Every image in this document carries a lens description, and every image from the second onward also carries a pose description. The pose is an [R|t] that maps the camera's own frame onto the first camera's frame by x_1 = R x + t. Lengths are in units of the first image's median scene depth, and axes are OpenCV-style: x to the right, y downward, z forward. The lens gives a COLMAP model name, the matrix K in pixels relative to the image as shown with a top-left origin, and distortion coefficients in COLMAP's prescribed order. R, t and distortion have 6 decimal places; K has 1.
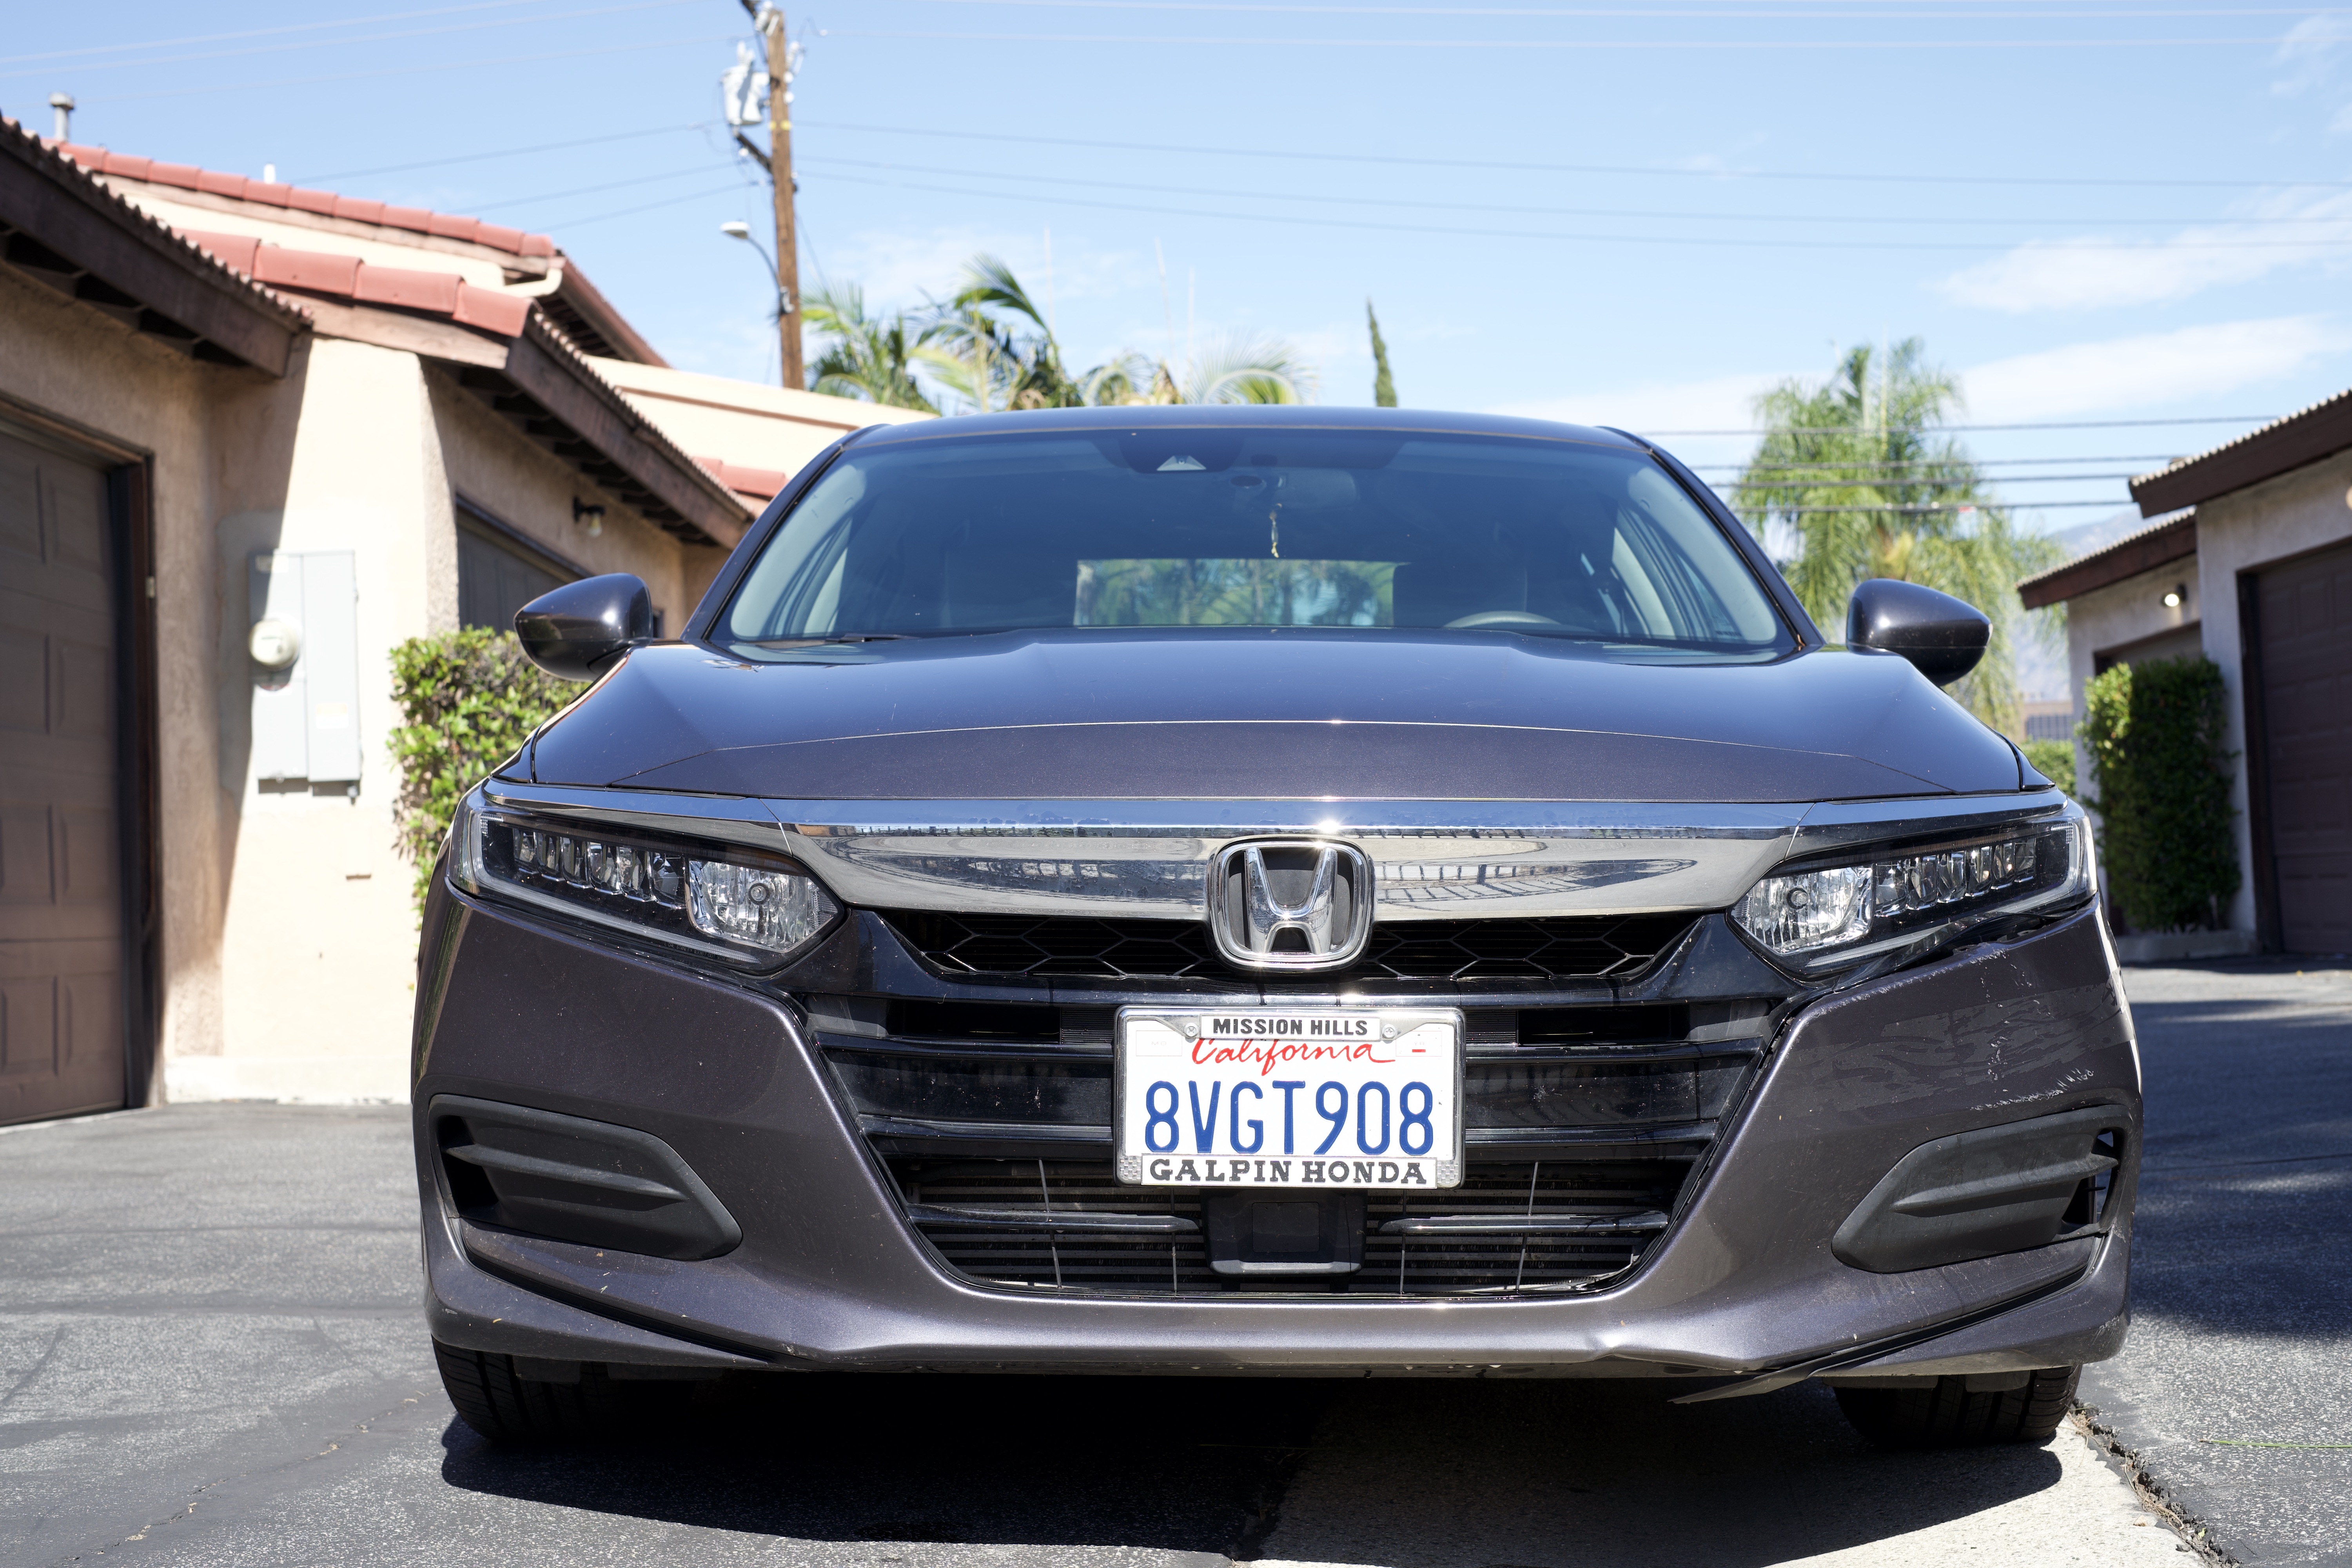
lens RADIAL K [[3372.3, 0, 1176.0], [0, 3372.3, 784.0], [0, 0, 1]] dist [-0.021313, -0.041015]
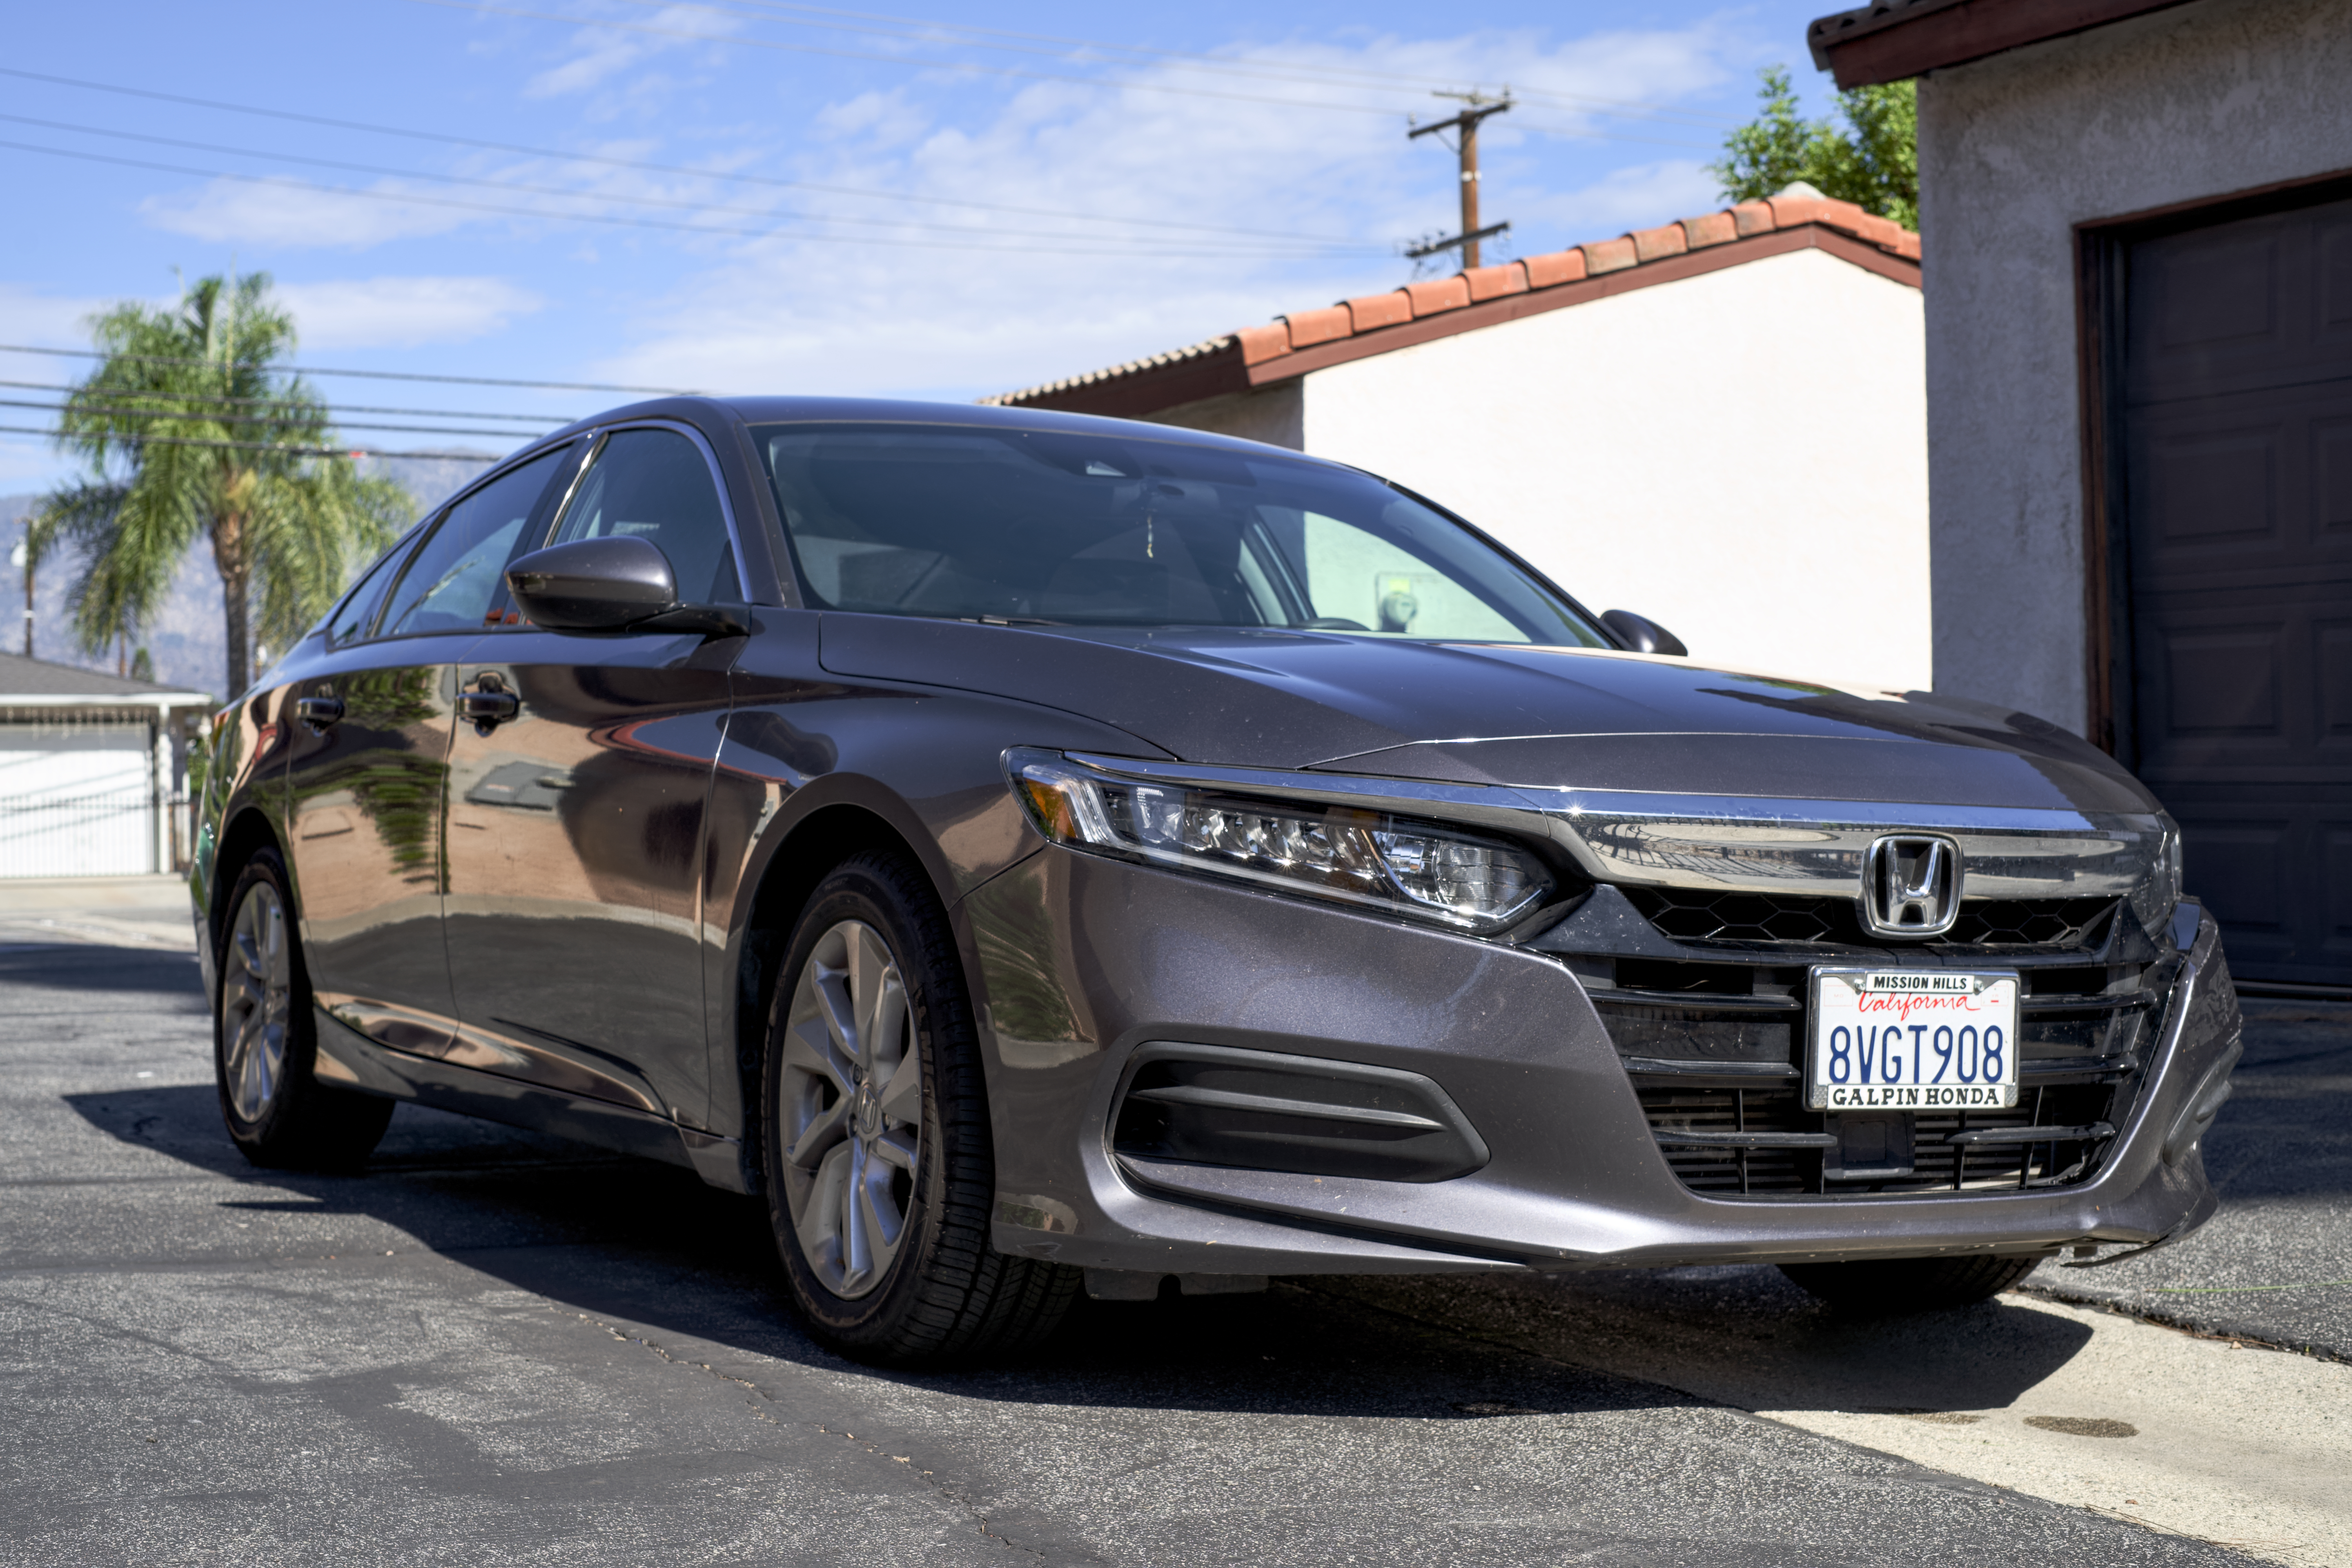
lens RADIAL K [[3372.3, 0, 1176.0], [0, 3372.3, 784.0], [0, 0, 1]] dist [-0.021313, -0.041015]
pose [[0.877147, 0.029323, 0.479326, -0.802616], [-0.037480, 0.999270, 0.007457, -0.001533], [-0.478757, -0.024506, 0.877605, 0.024416]]
